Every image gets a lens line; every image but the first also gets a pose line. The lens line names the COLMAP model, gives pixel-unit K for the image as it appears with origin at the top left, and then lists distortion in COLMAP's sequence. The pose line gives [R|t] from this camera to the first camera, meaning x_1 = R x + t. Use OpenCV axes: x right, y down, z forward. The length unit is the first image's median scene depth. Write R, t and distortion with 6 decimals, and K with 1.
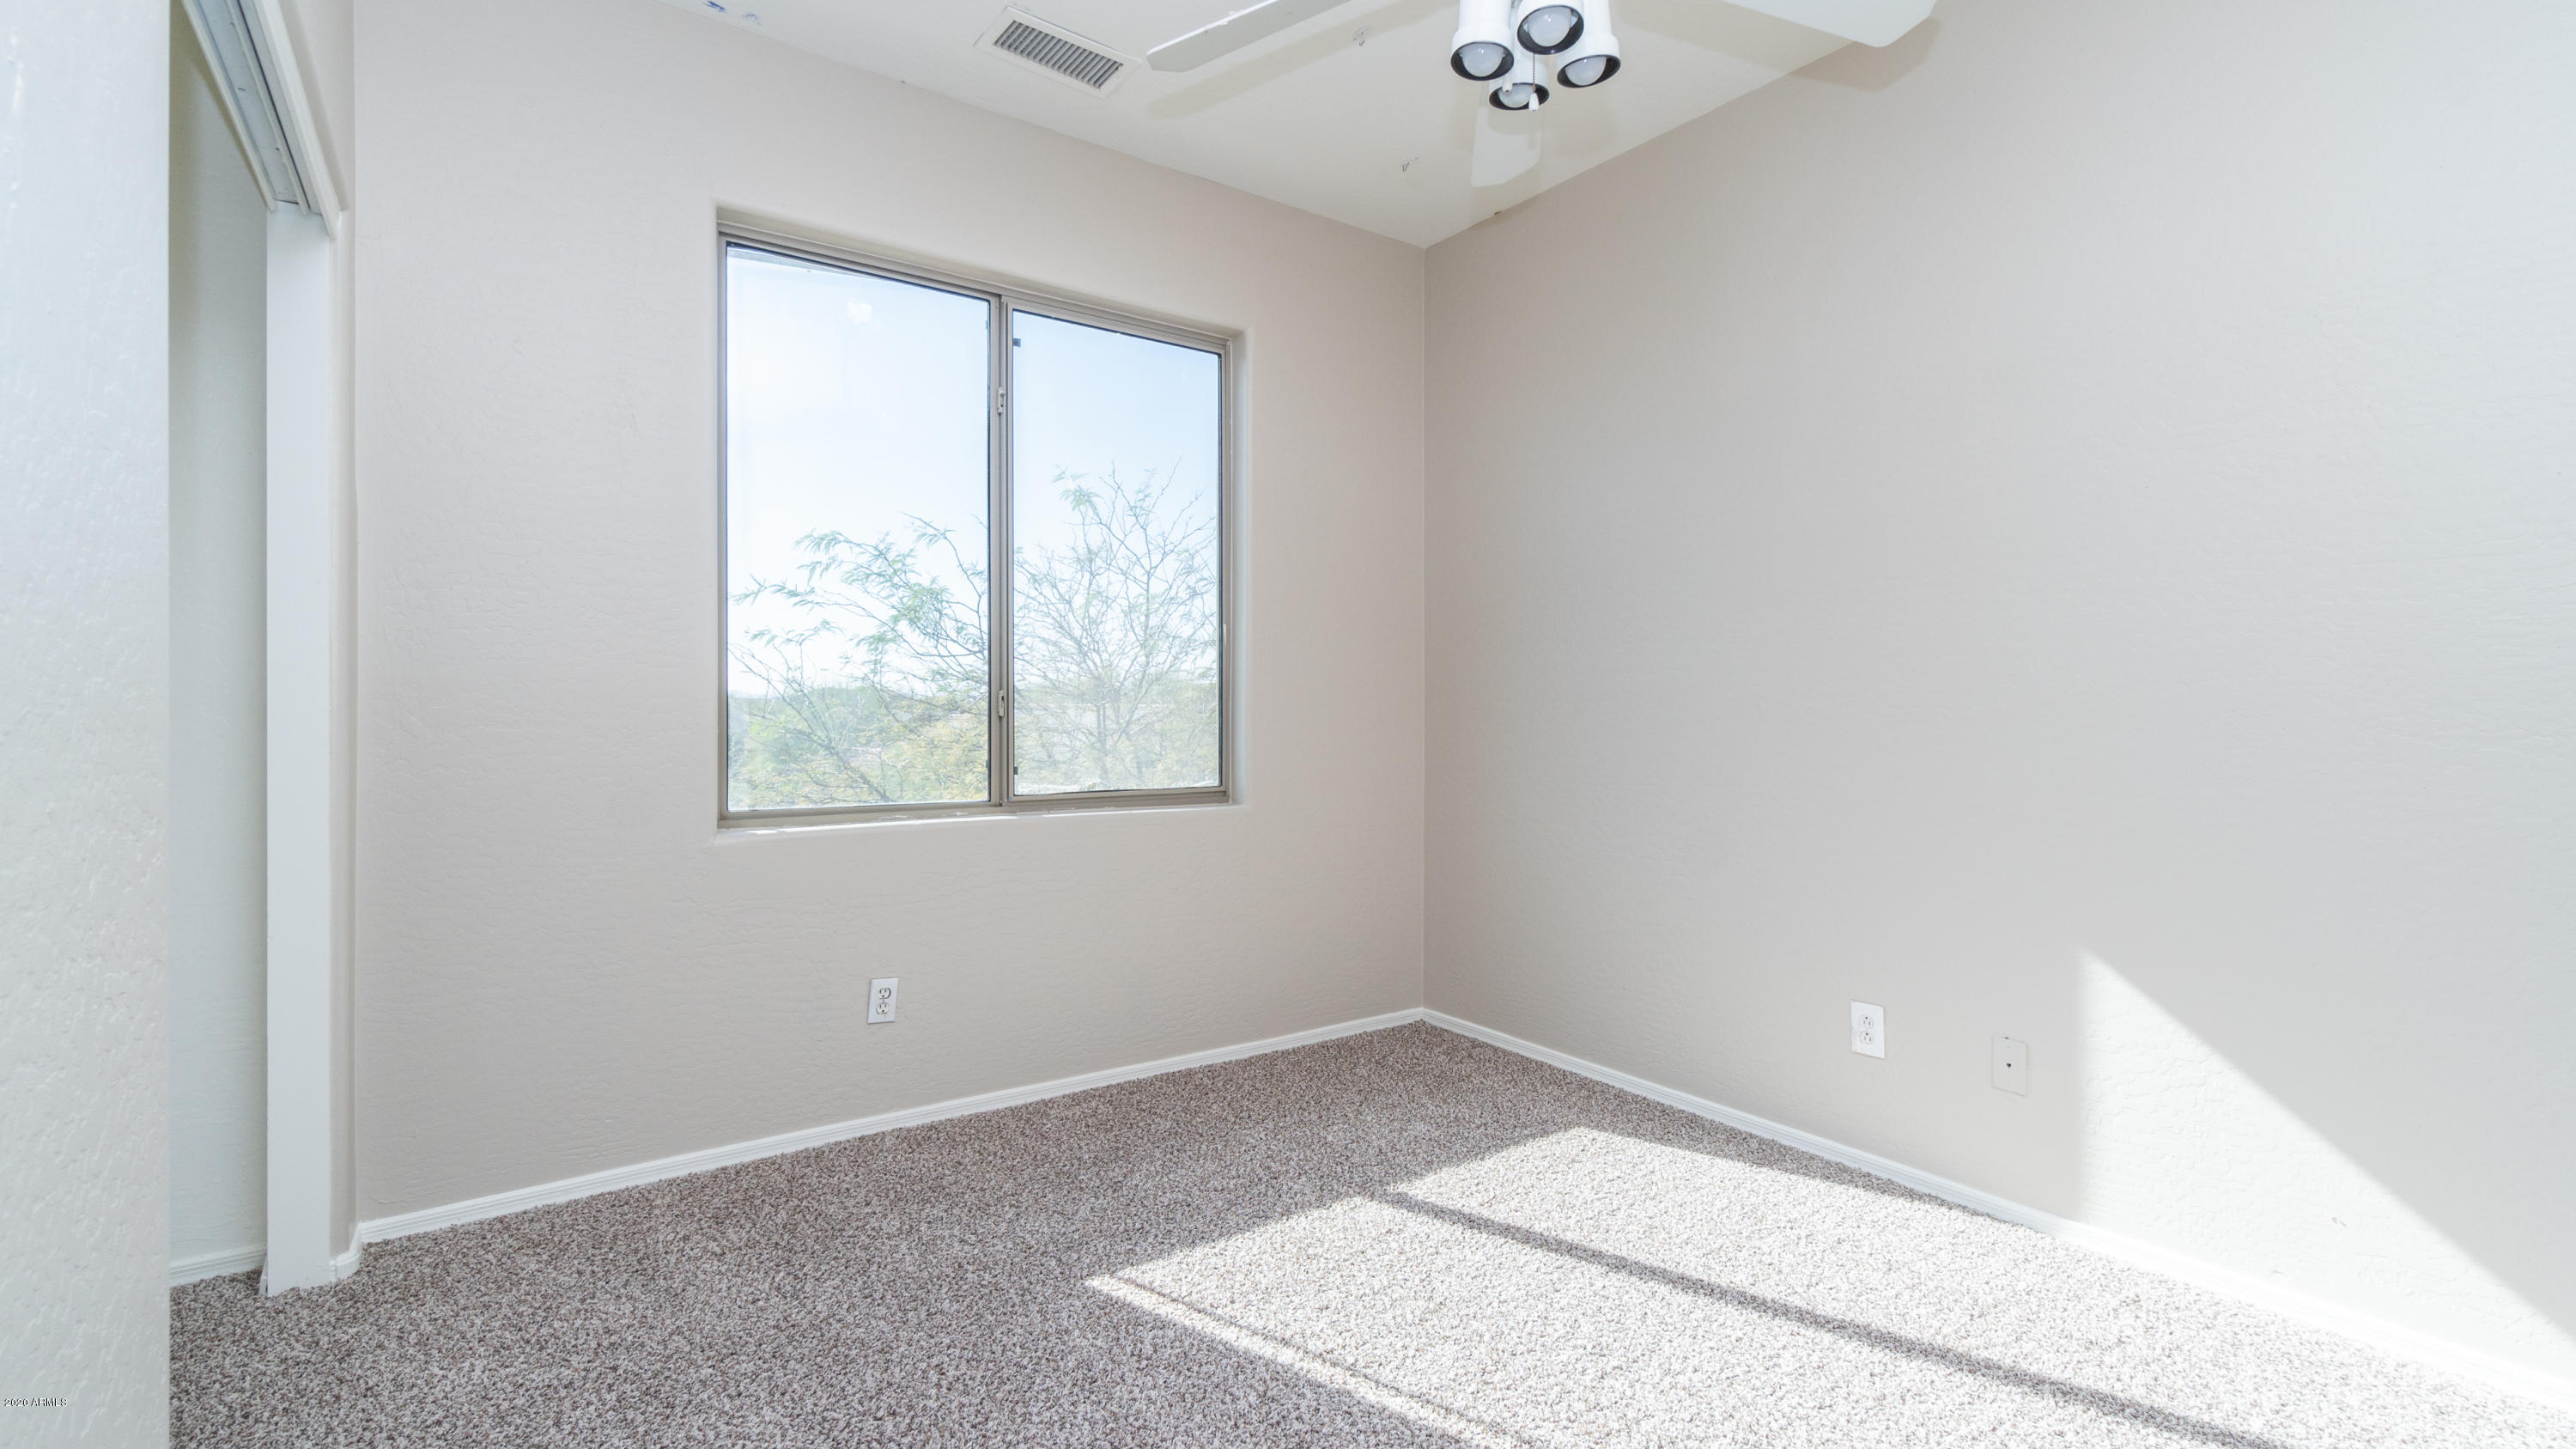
lens RADIAL K [[1148.5, 0, 1277.5], [0, 1148.5, 717.5], [0, 0, 1]] dist [-0.007319, 0.002028]
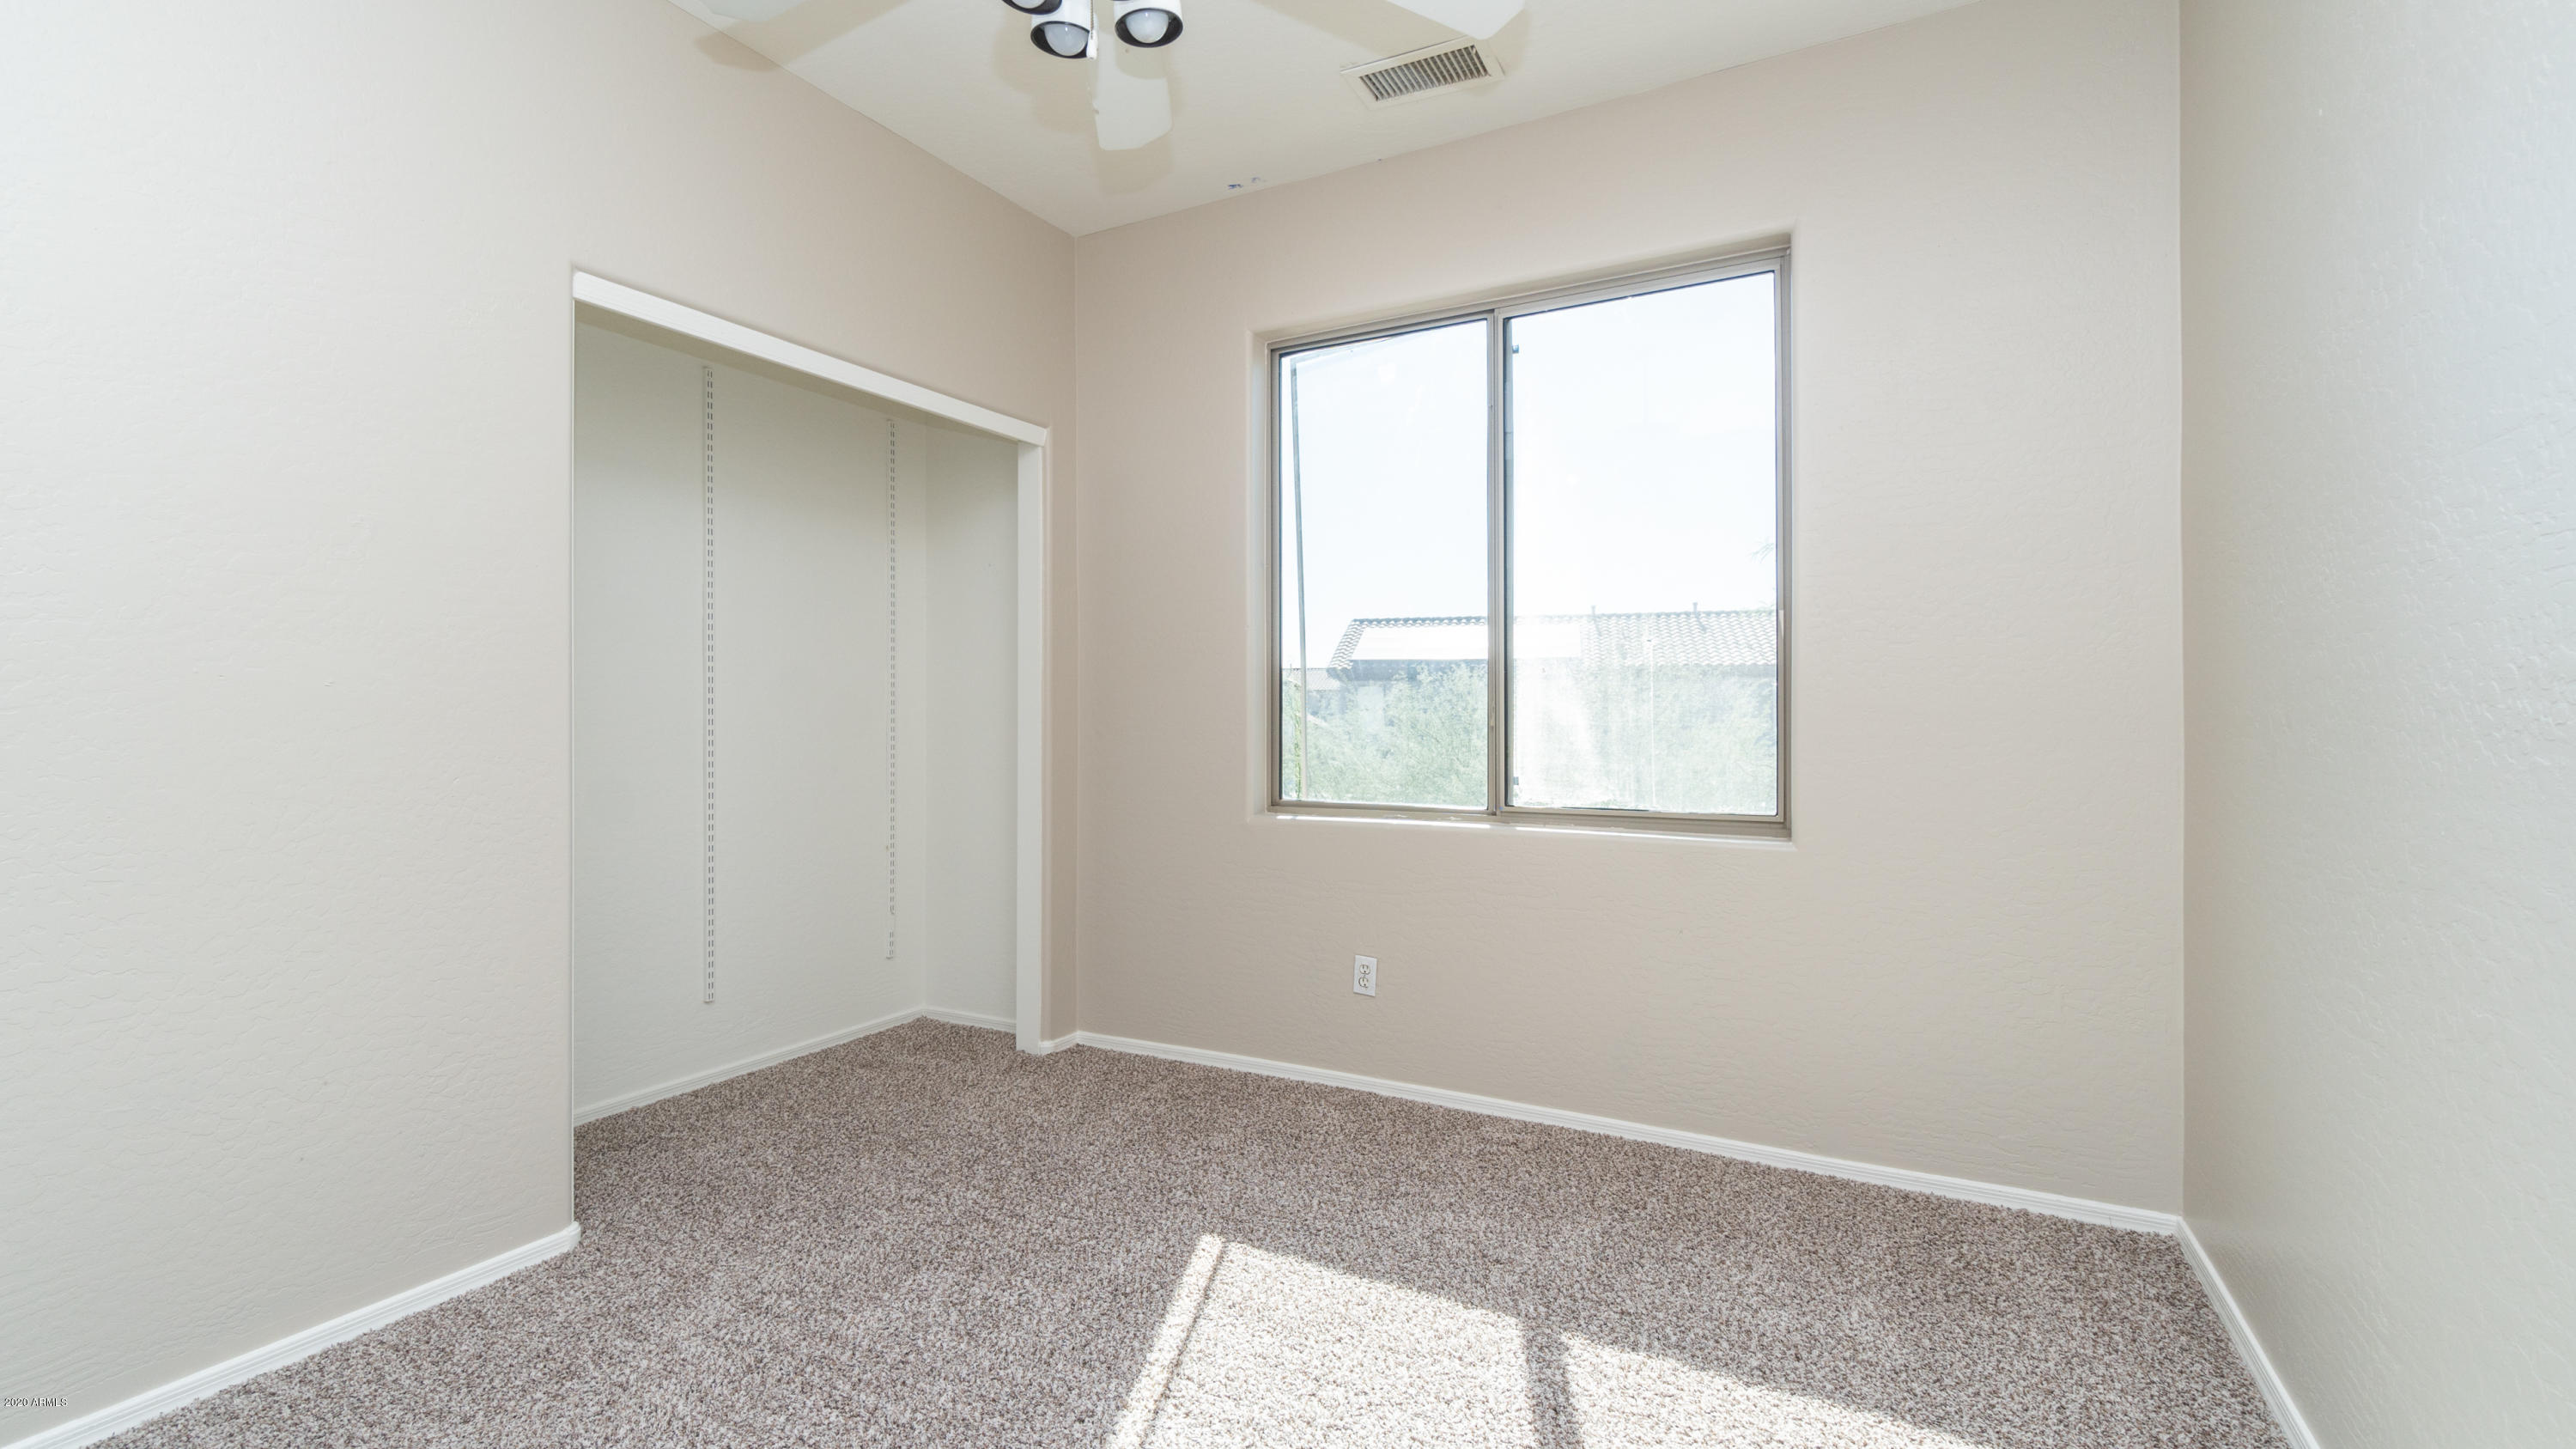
lens RADIAL K [[1148.5, 0, 1275.1], [0, 1148.5, 720.4], [0, 0, 1]] dist [-0.007319, 0.002028]
pose [[0.412454, -0.000189, -0.910978, 0.623754], [-0.003068, 0.999994, -0.001596, -0.004082], [0.910973, 0.003453, 0.412451, 0.427672]]
